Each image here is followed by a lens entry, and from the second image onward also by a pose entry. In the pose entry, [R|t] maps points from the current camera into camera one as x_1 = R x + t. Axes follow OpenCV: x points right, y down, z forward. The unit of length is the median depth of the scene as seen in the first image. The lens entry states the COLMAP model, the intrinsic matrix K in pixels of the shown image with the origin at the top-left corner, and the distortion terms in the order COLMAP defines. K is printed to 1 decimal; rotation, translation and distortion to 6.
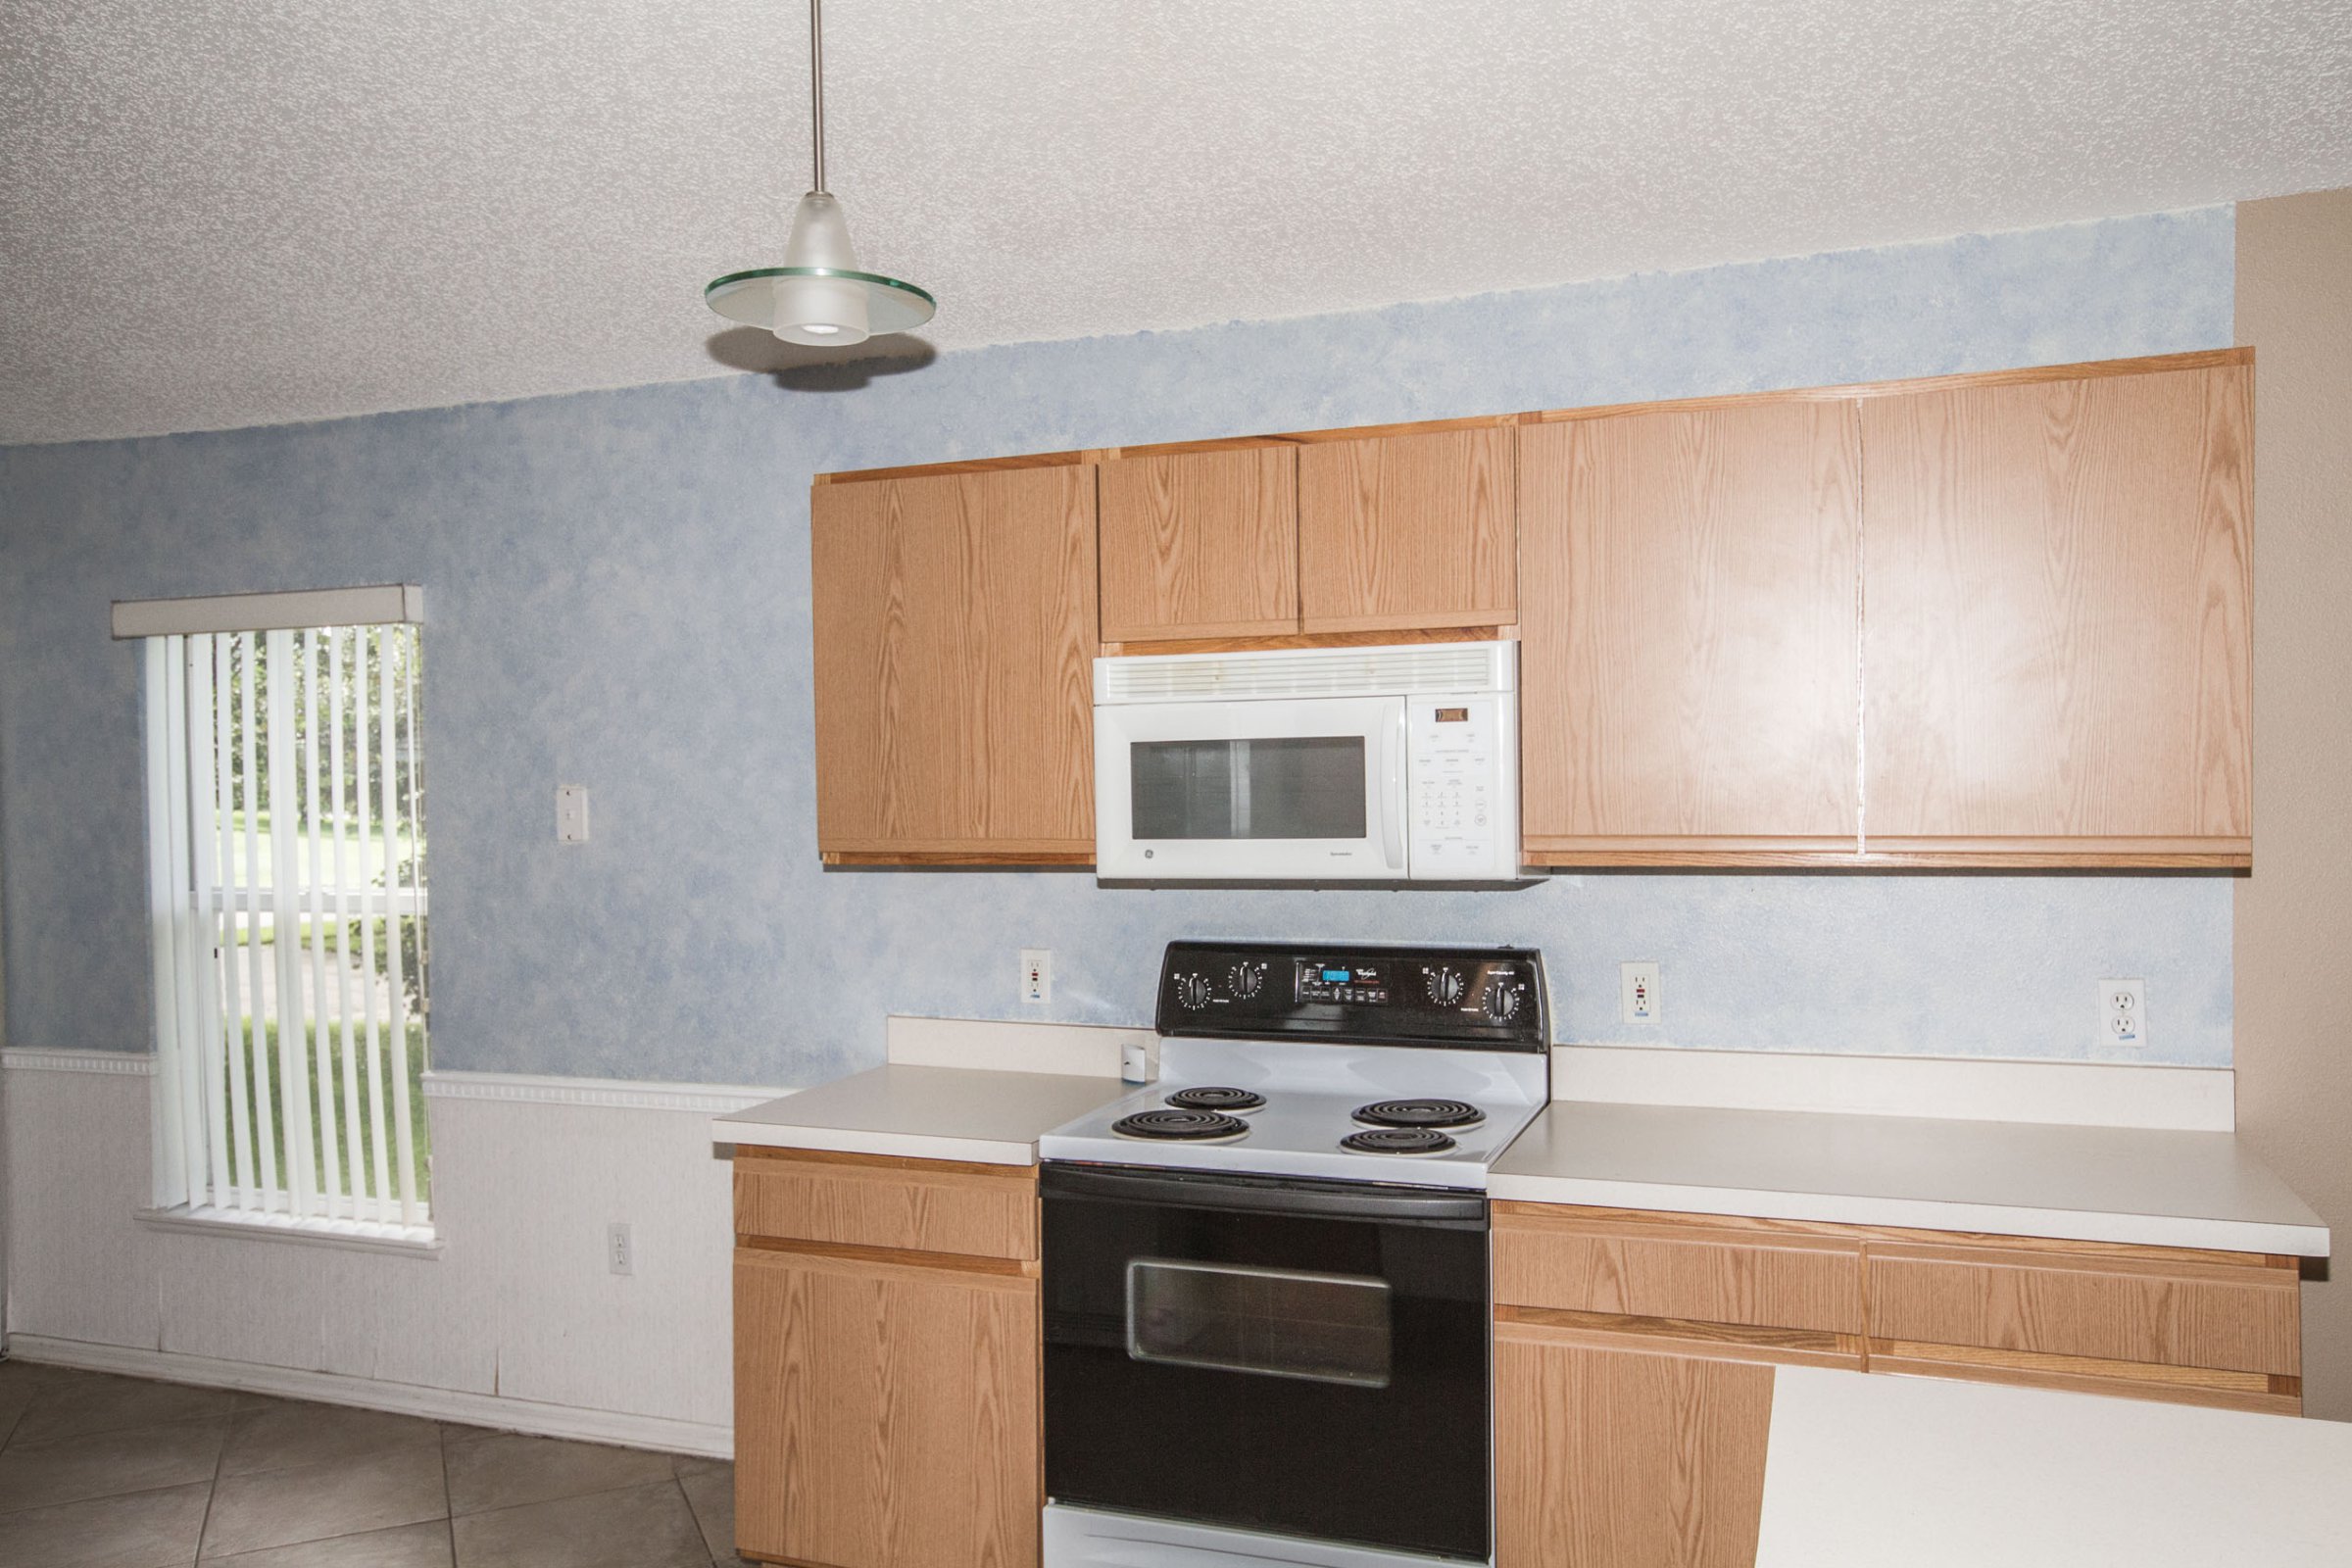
lens RADIAL K [[1789.2, 0, 1187.6], [0, 1789.2, 790.8], [0, 0, 1]] dist [0.003839, 0.025371]
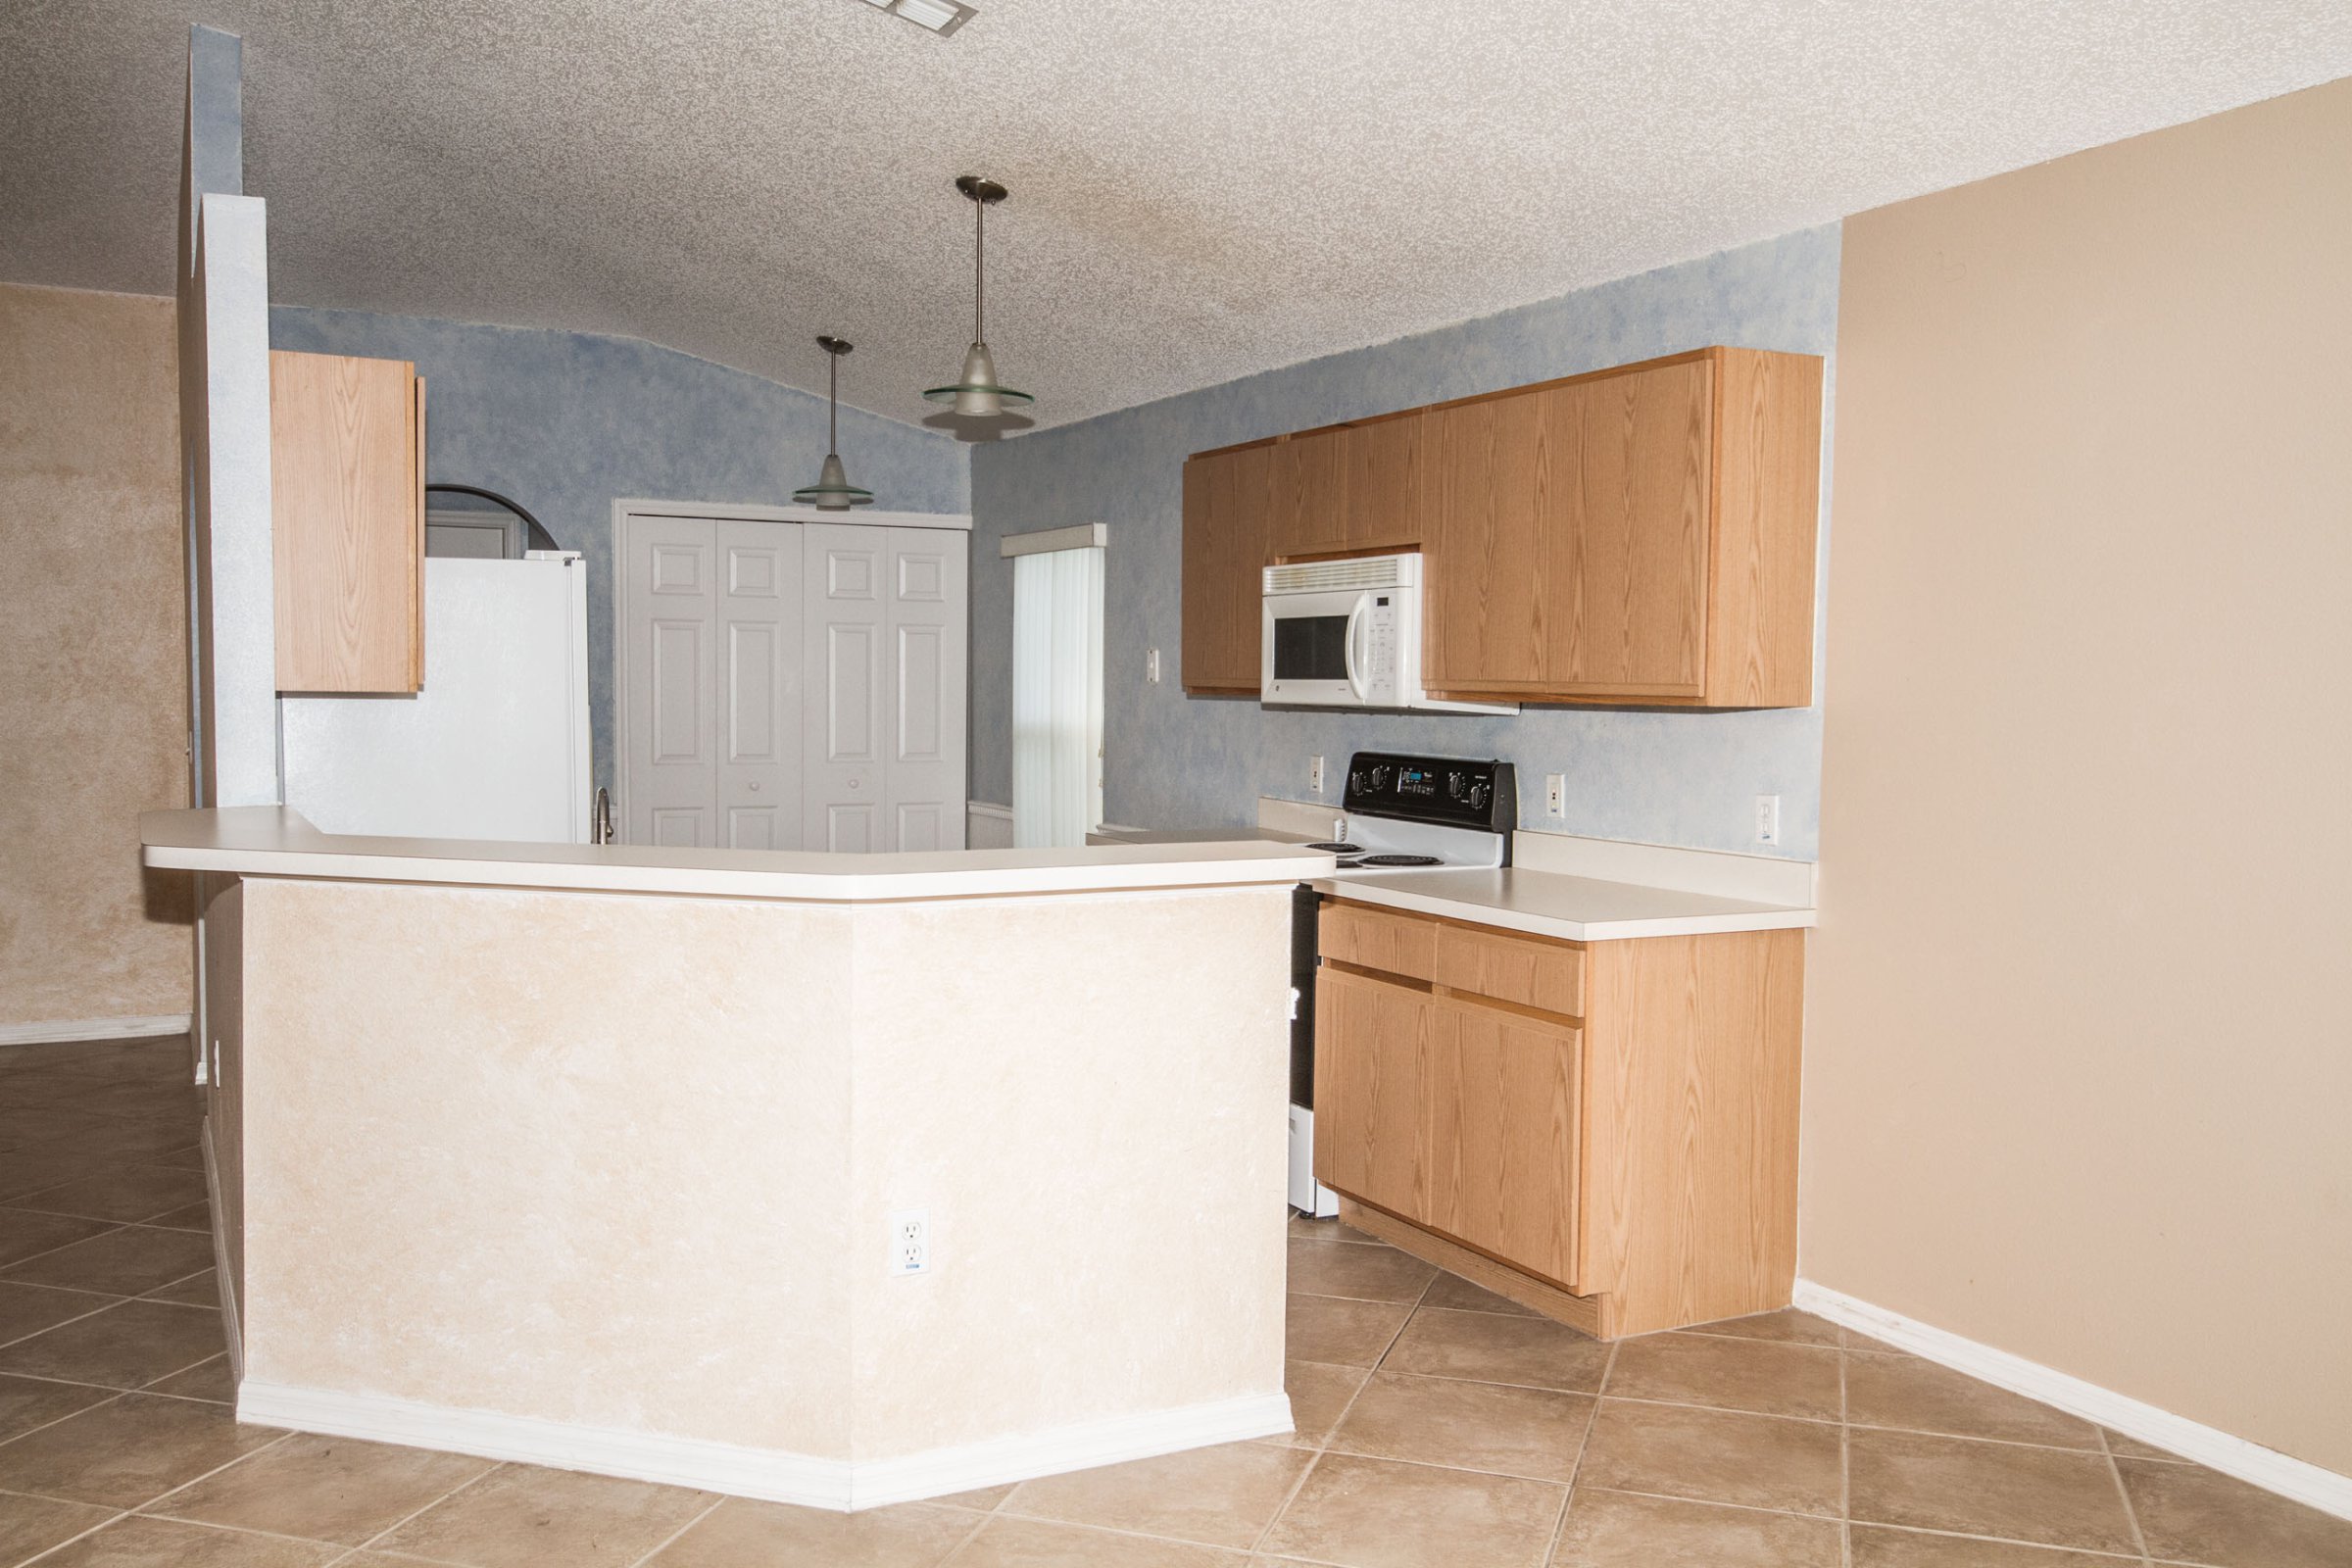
lens RADIAL K [[2048.1, 0, 1194.2], [0, 2048.1, 780.8], [0, 0, 1]] dist [-0.008061, 0.018058]
pose [[0.739834, 0.057564, -0.670322, 1.139299], [-0.029205, 0.998142, 0.053483, 0.021332], [0.672155, -0.019992, 0.740141, -0.410392]]
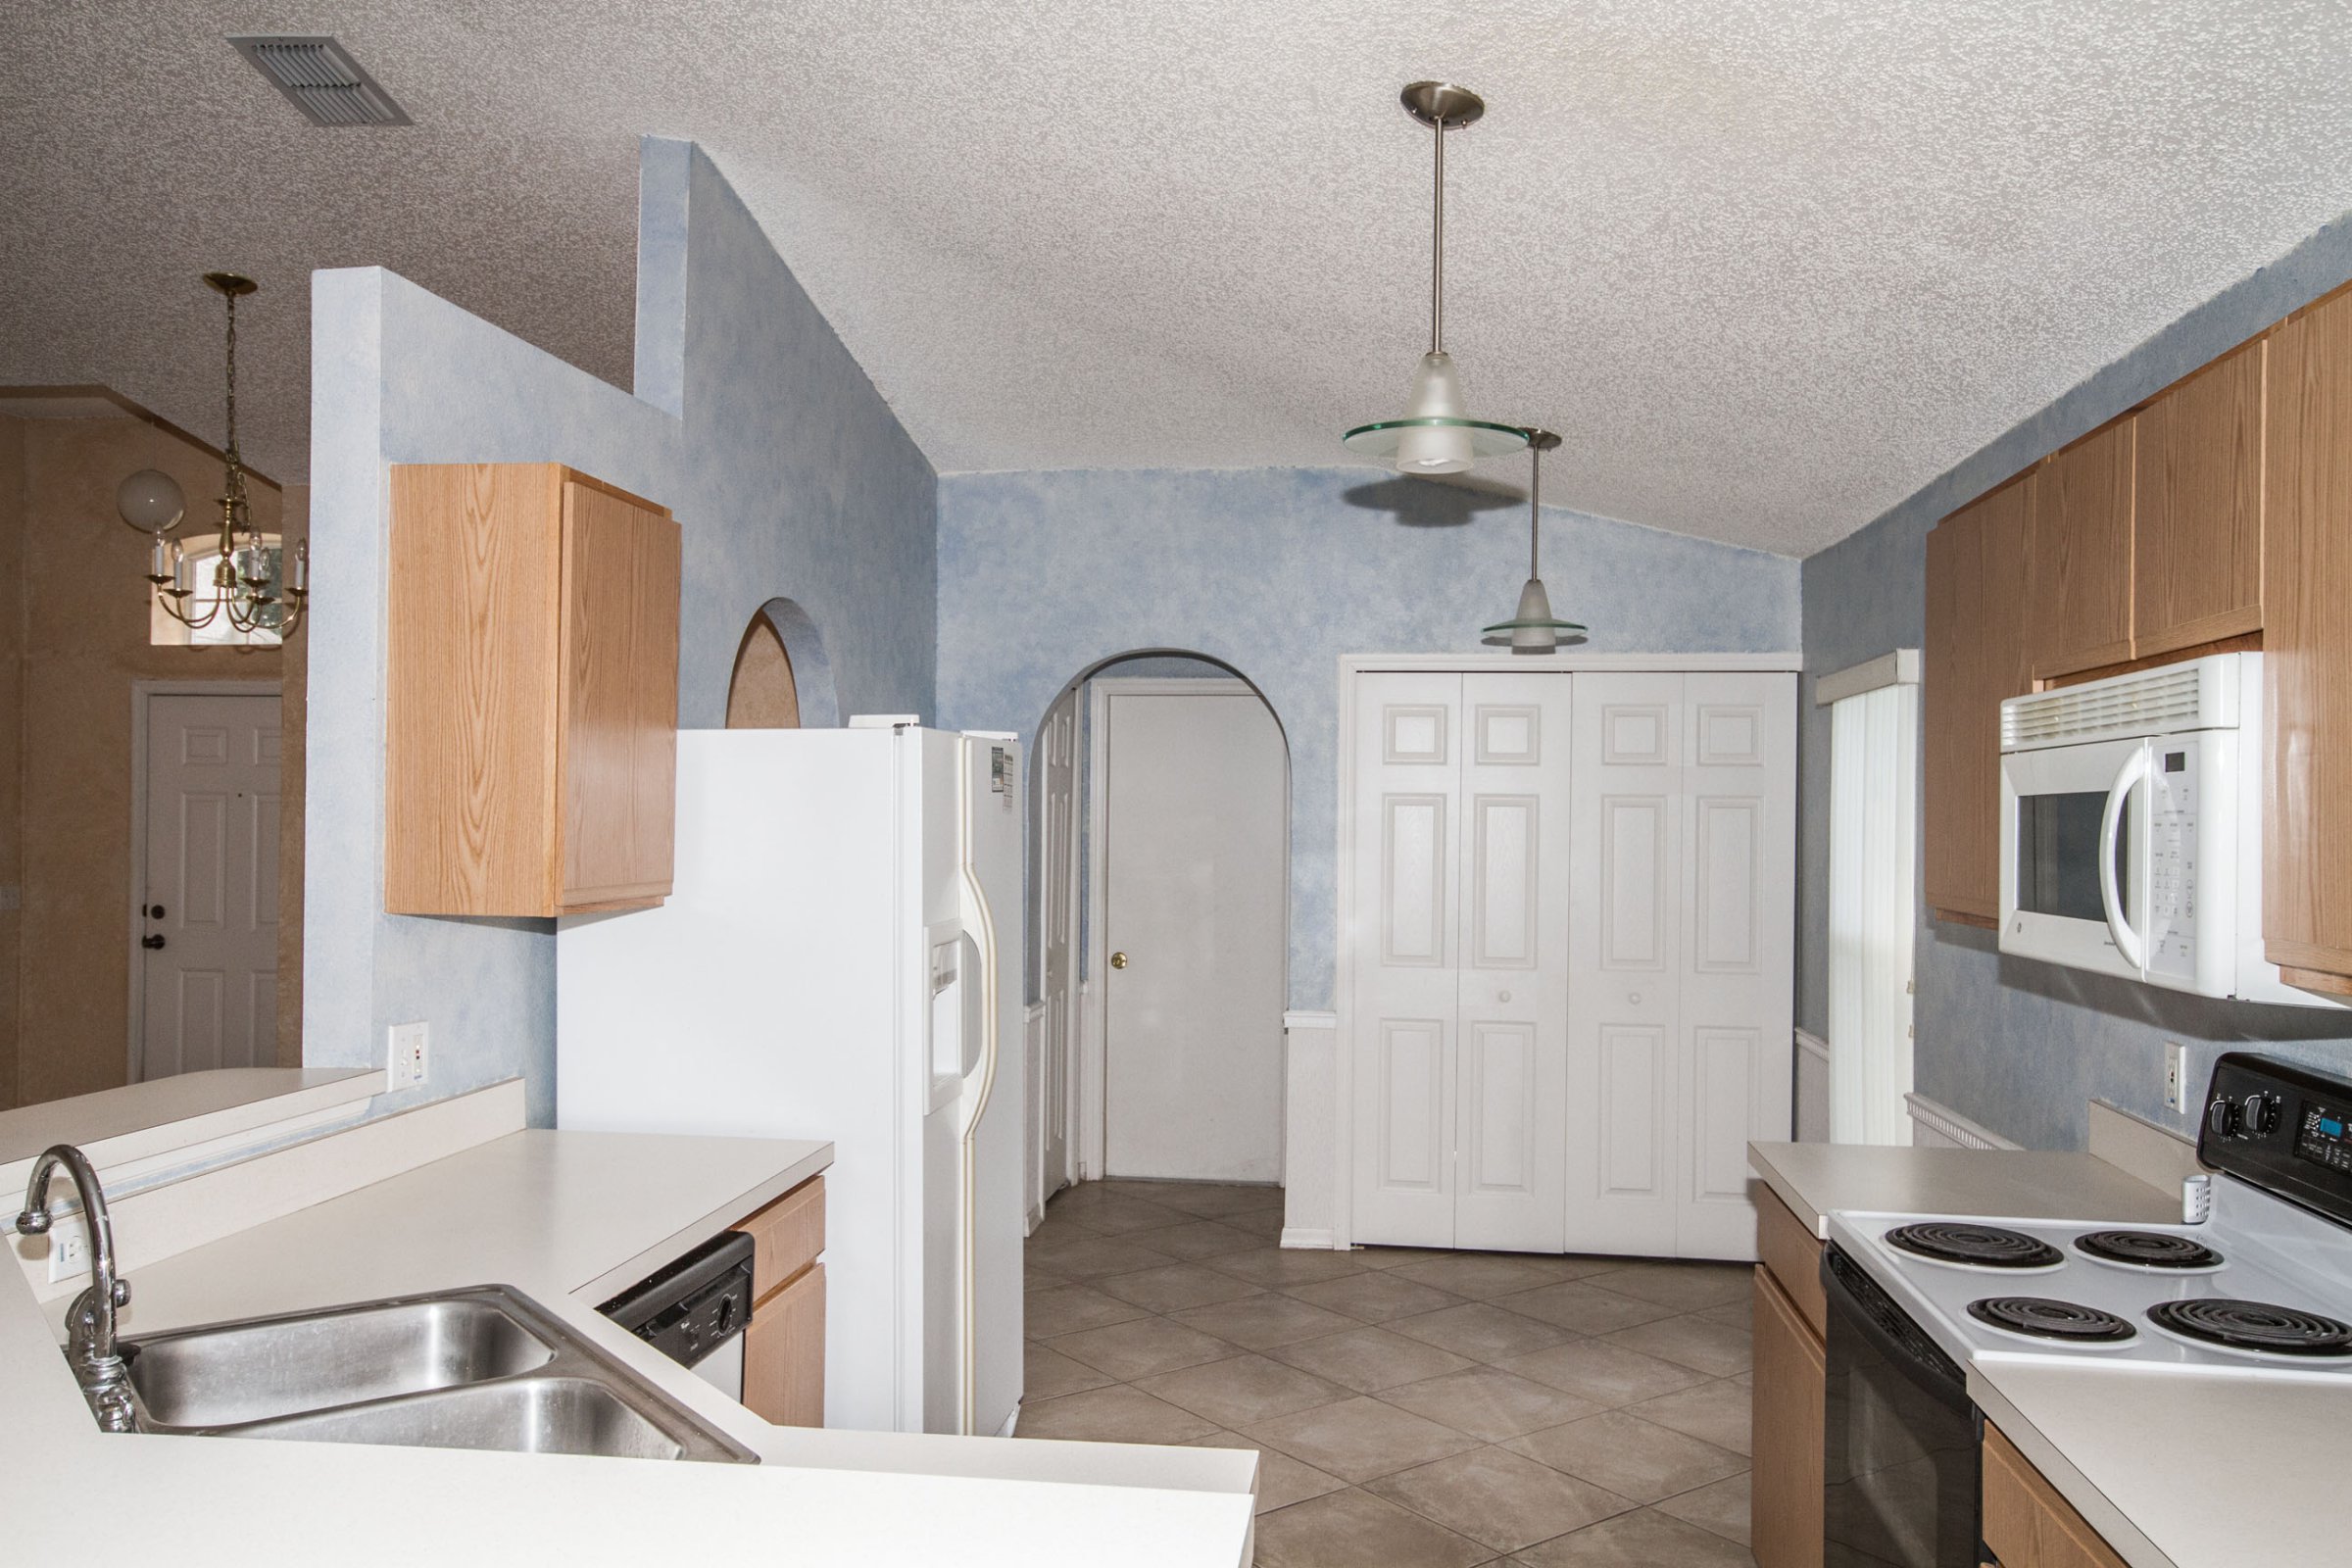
lens RADIAL K [[1789.2, 0, 1159.4], [0, 1789.2, 793.9], [0, 0, 1]] dist [0.003839, 0.025371]
pose [[0.210176, 0.005062, -0.977651, 0.707455], [-0.023968, 0.999713, 0.000023, -0.018229], [0.977370, 0.023427, 0.210237, 0.410266]]
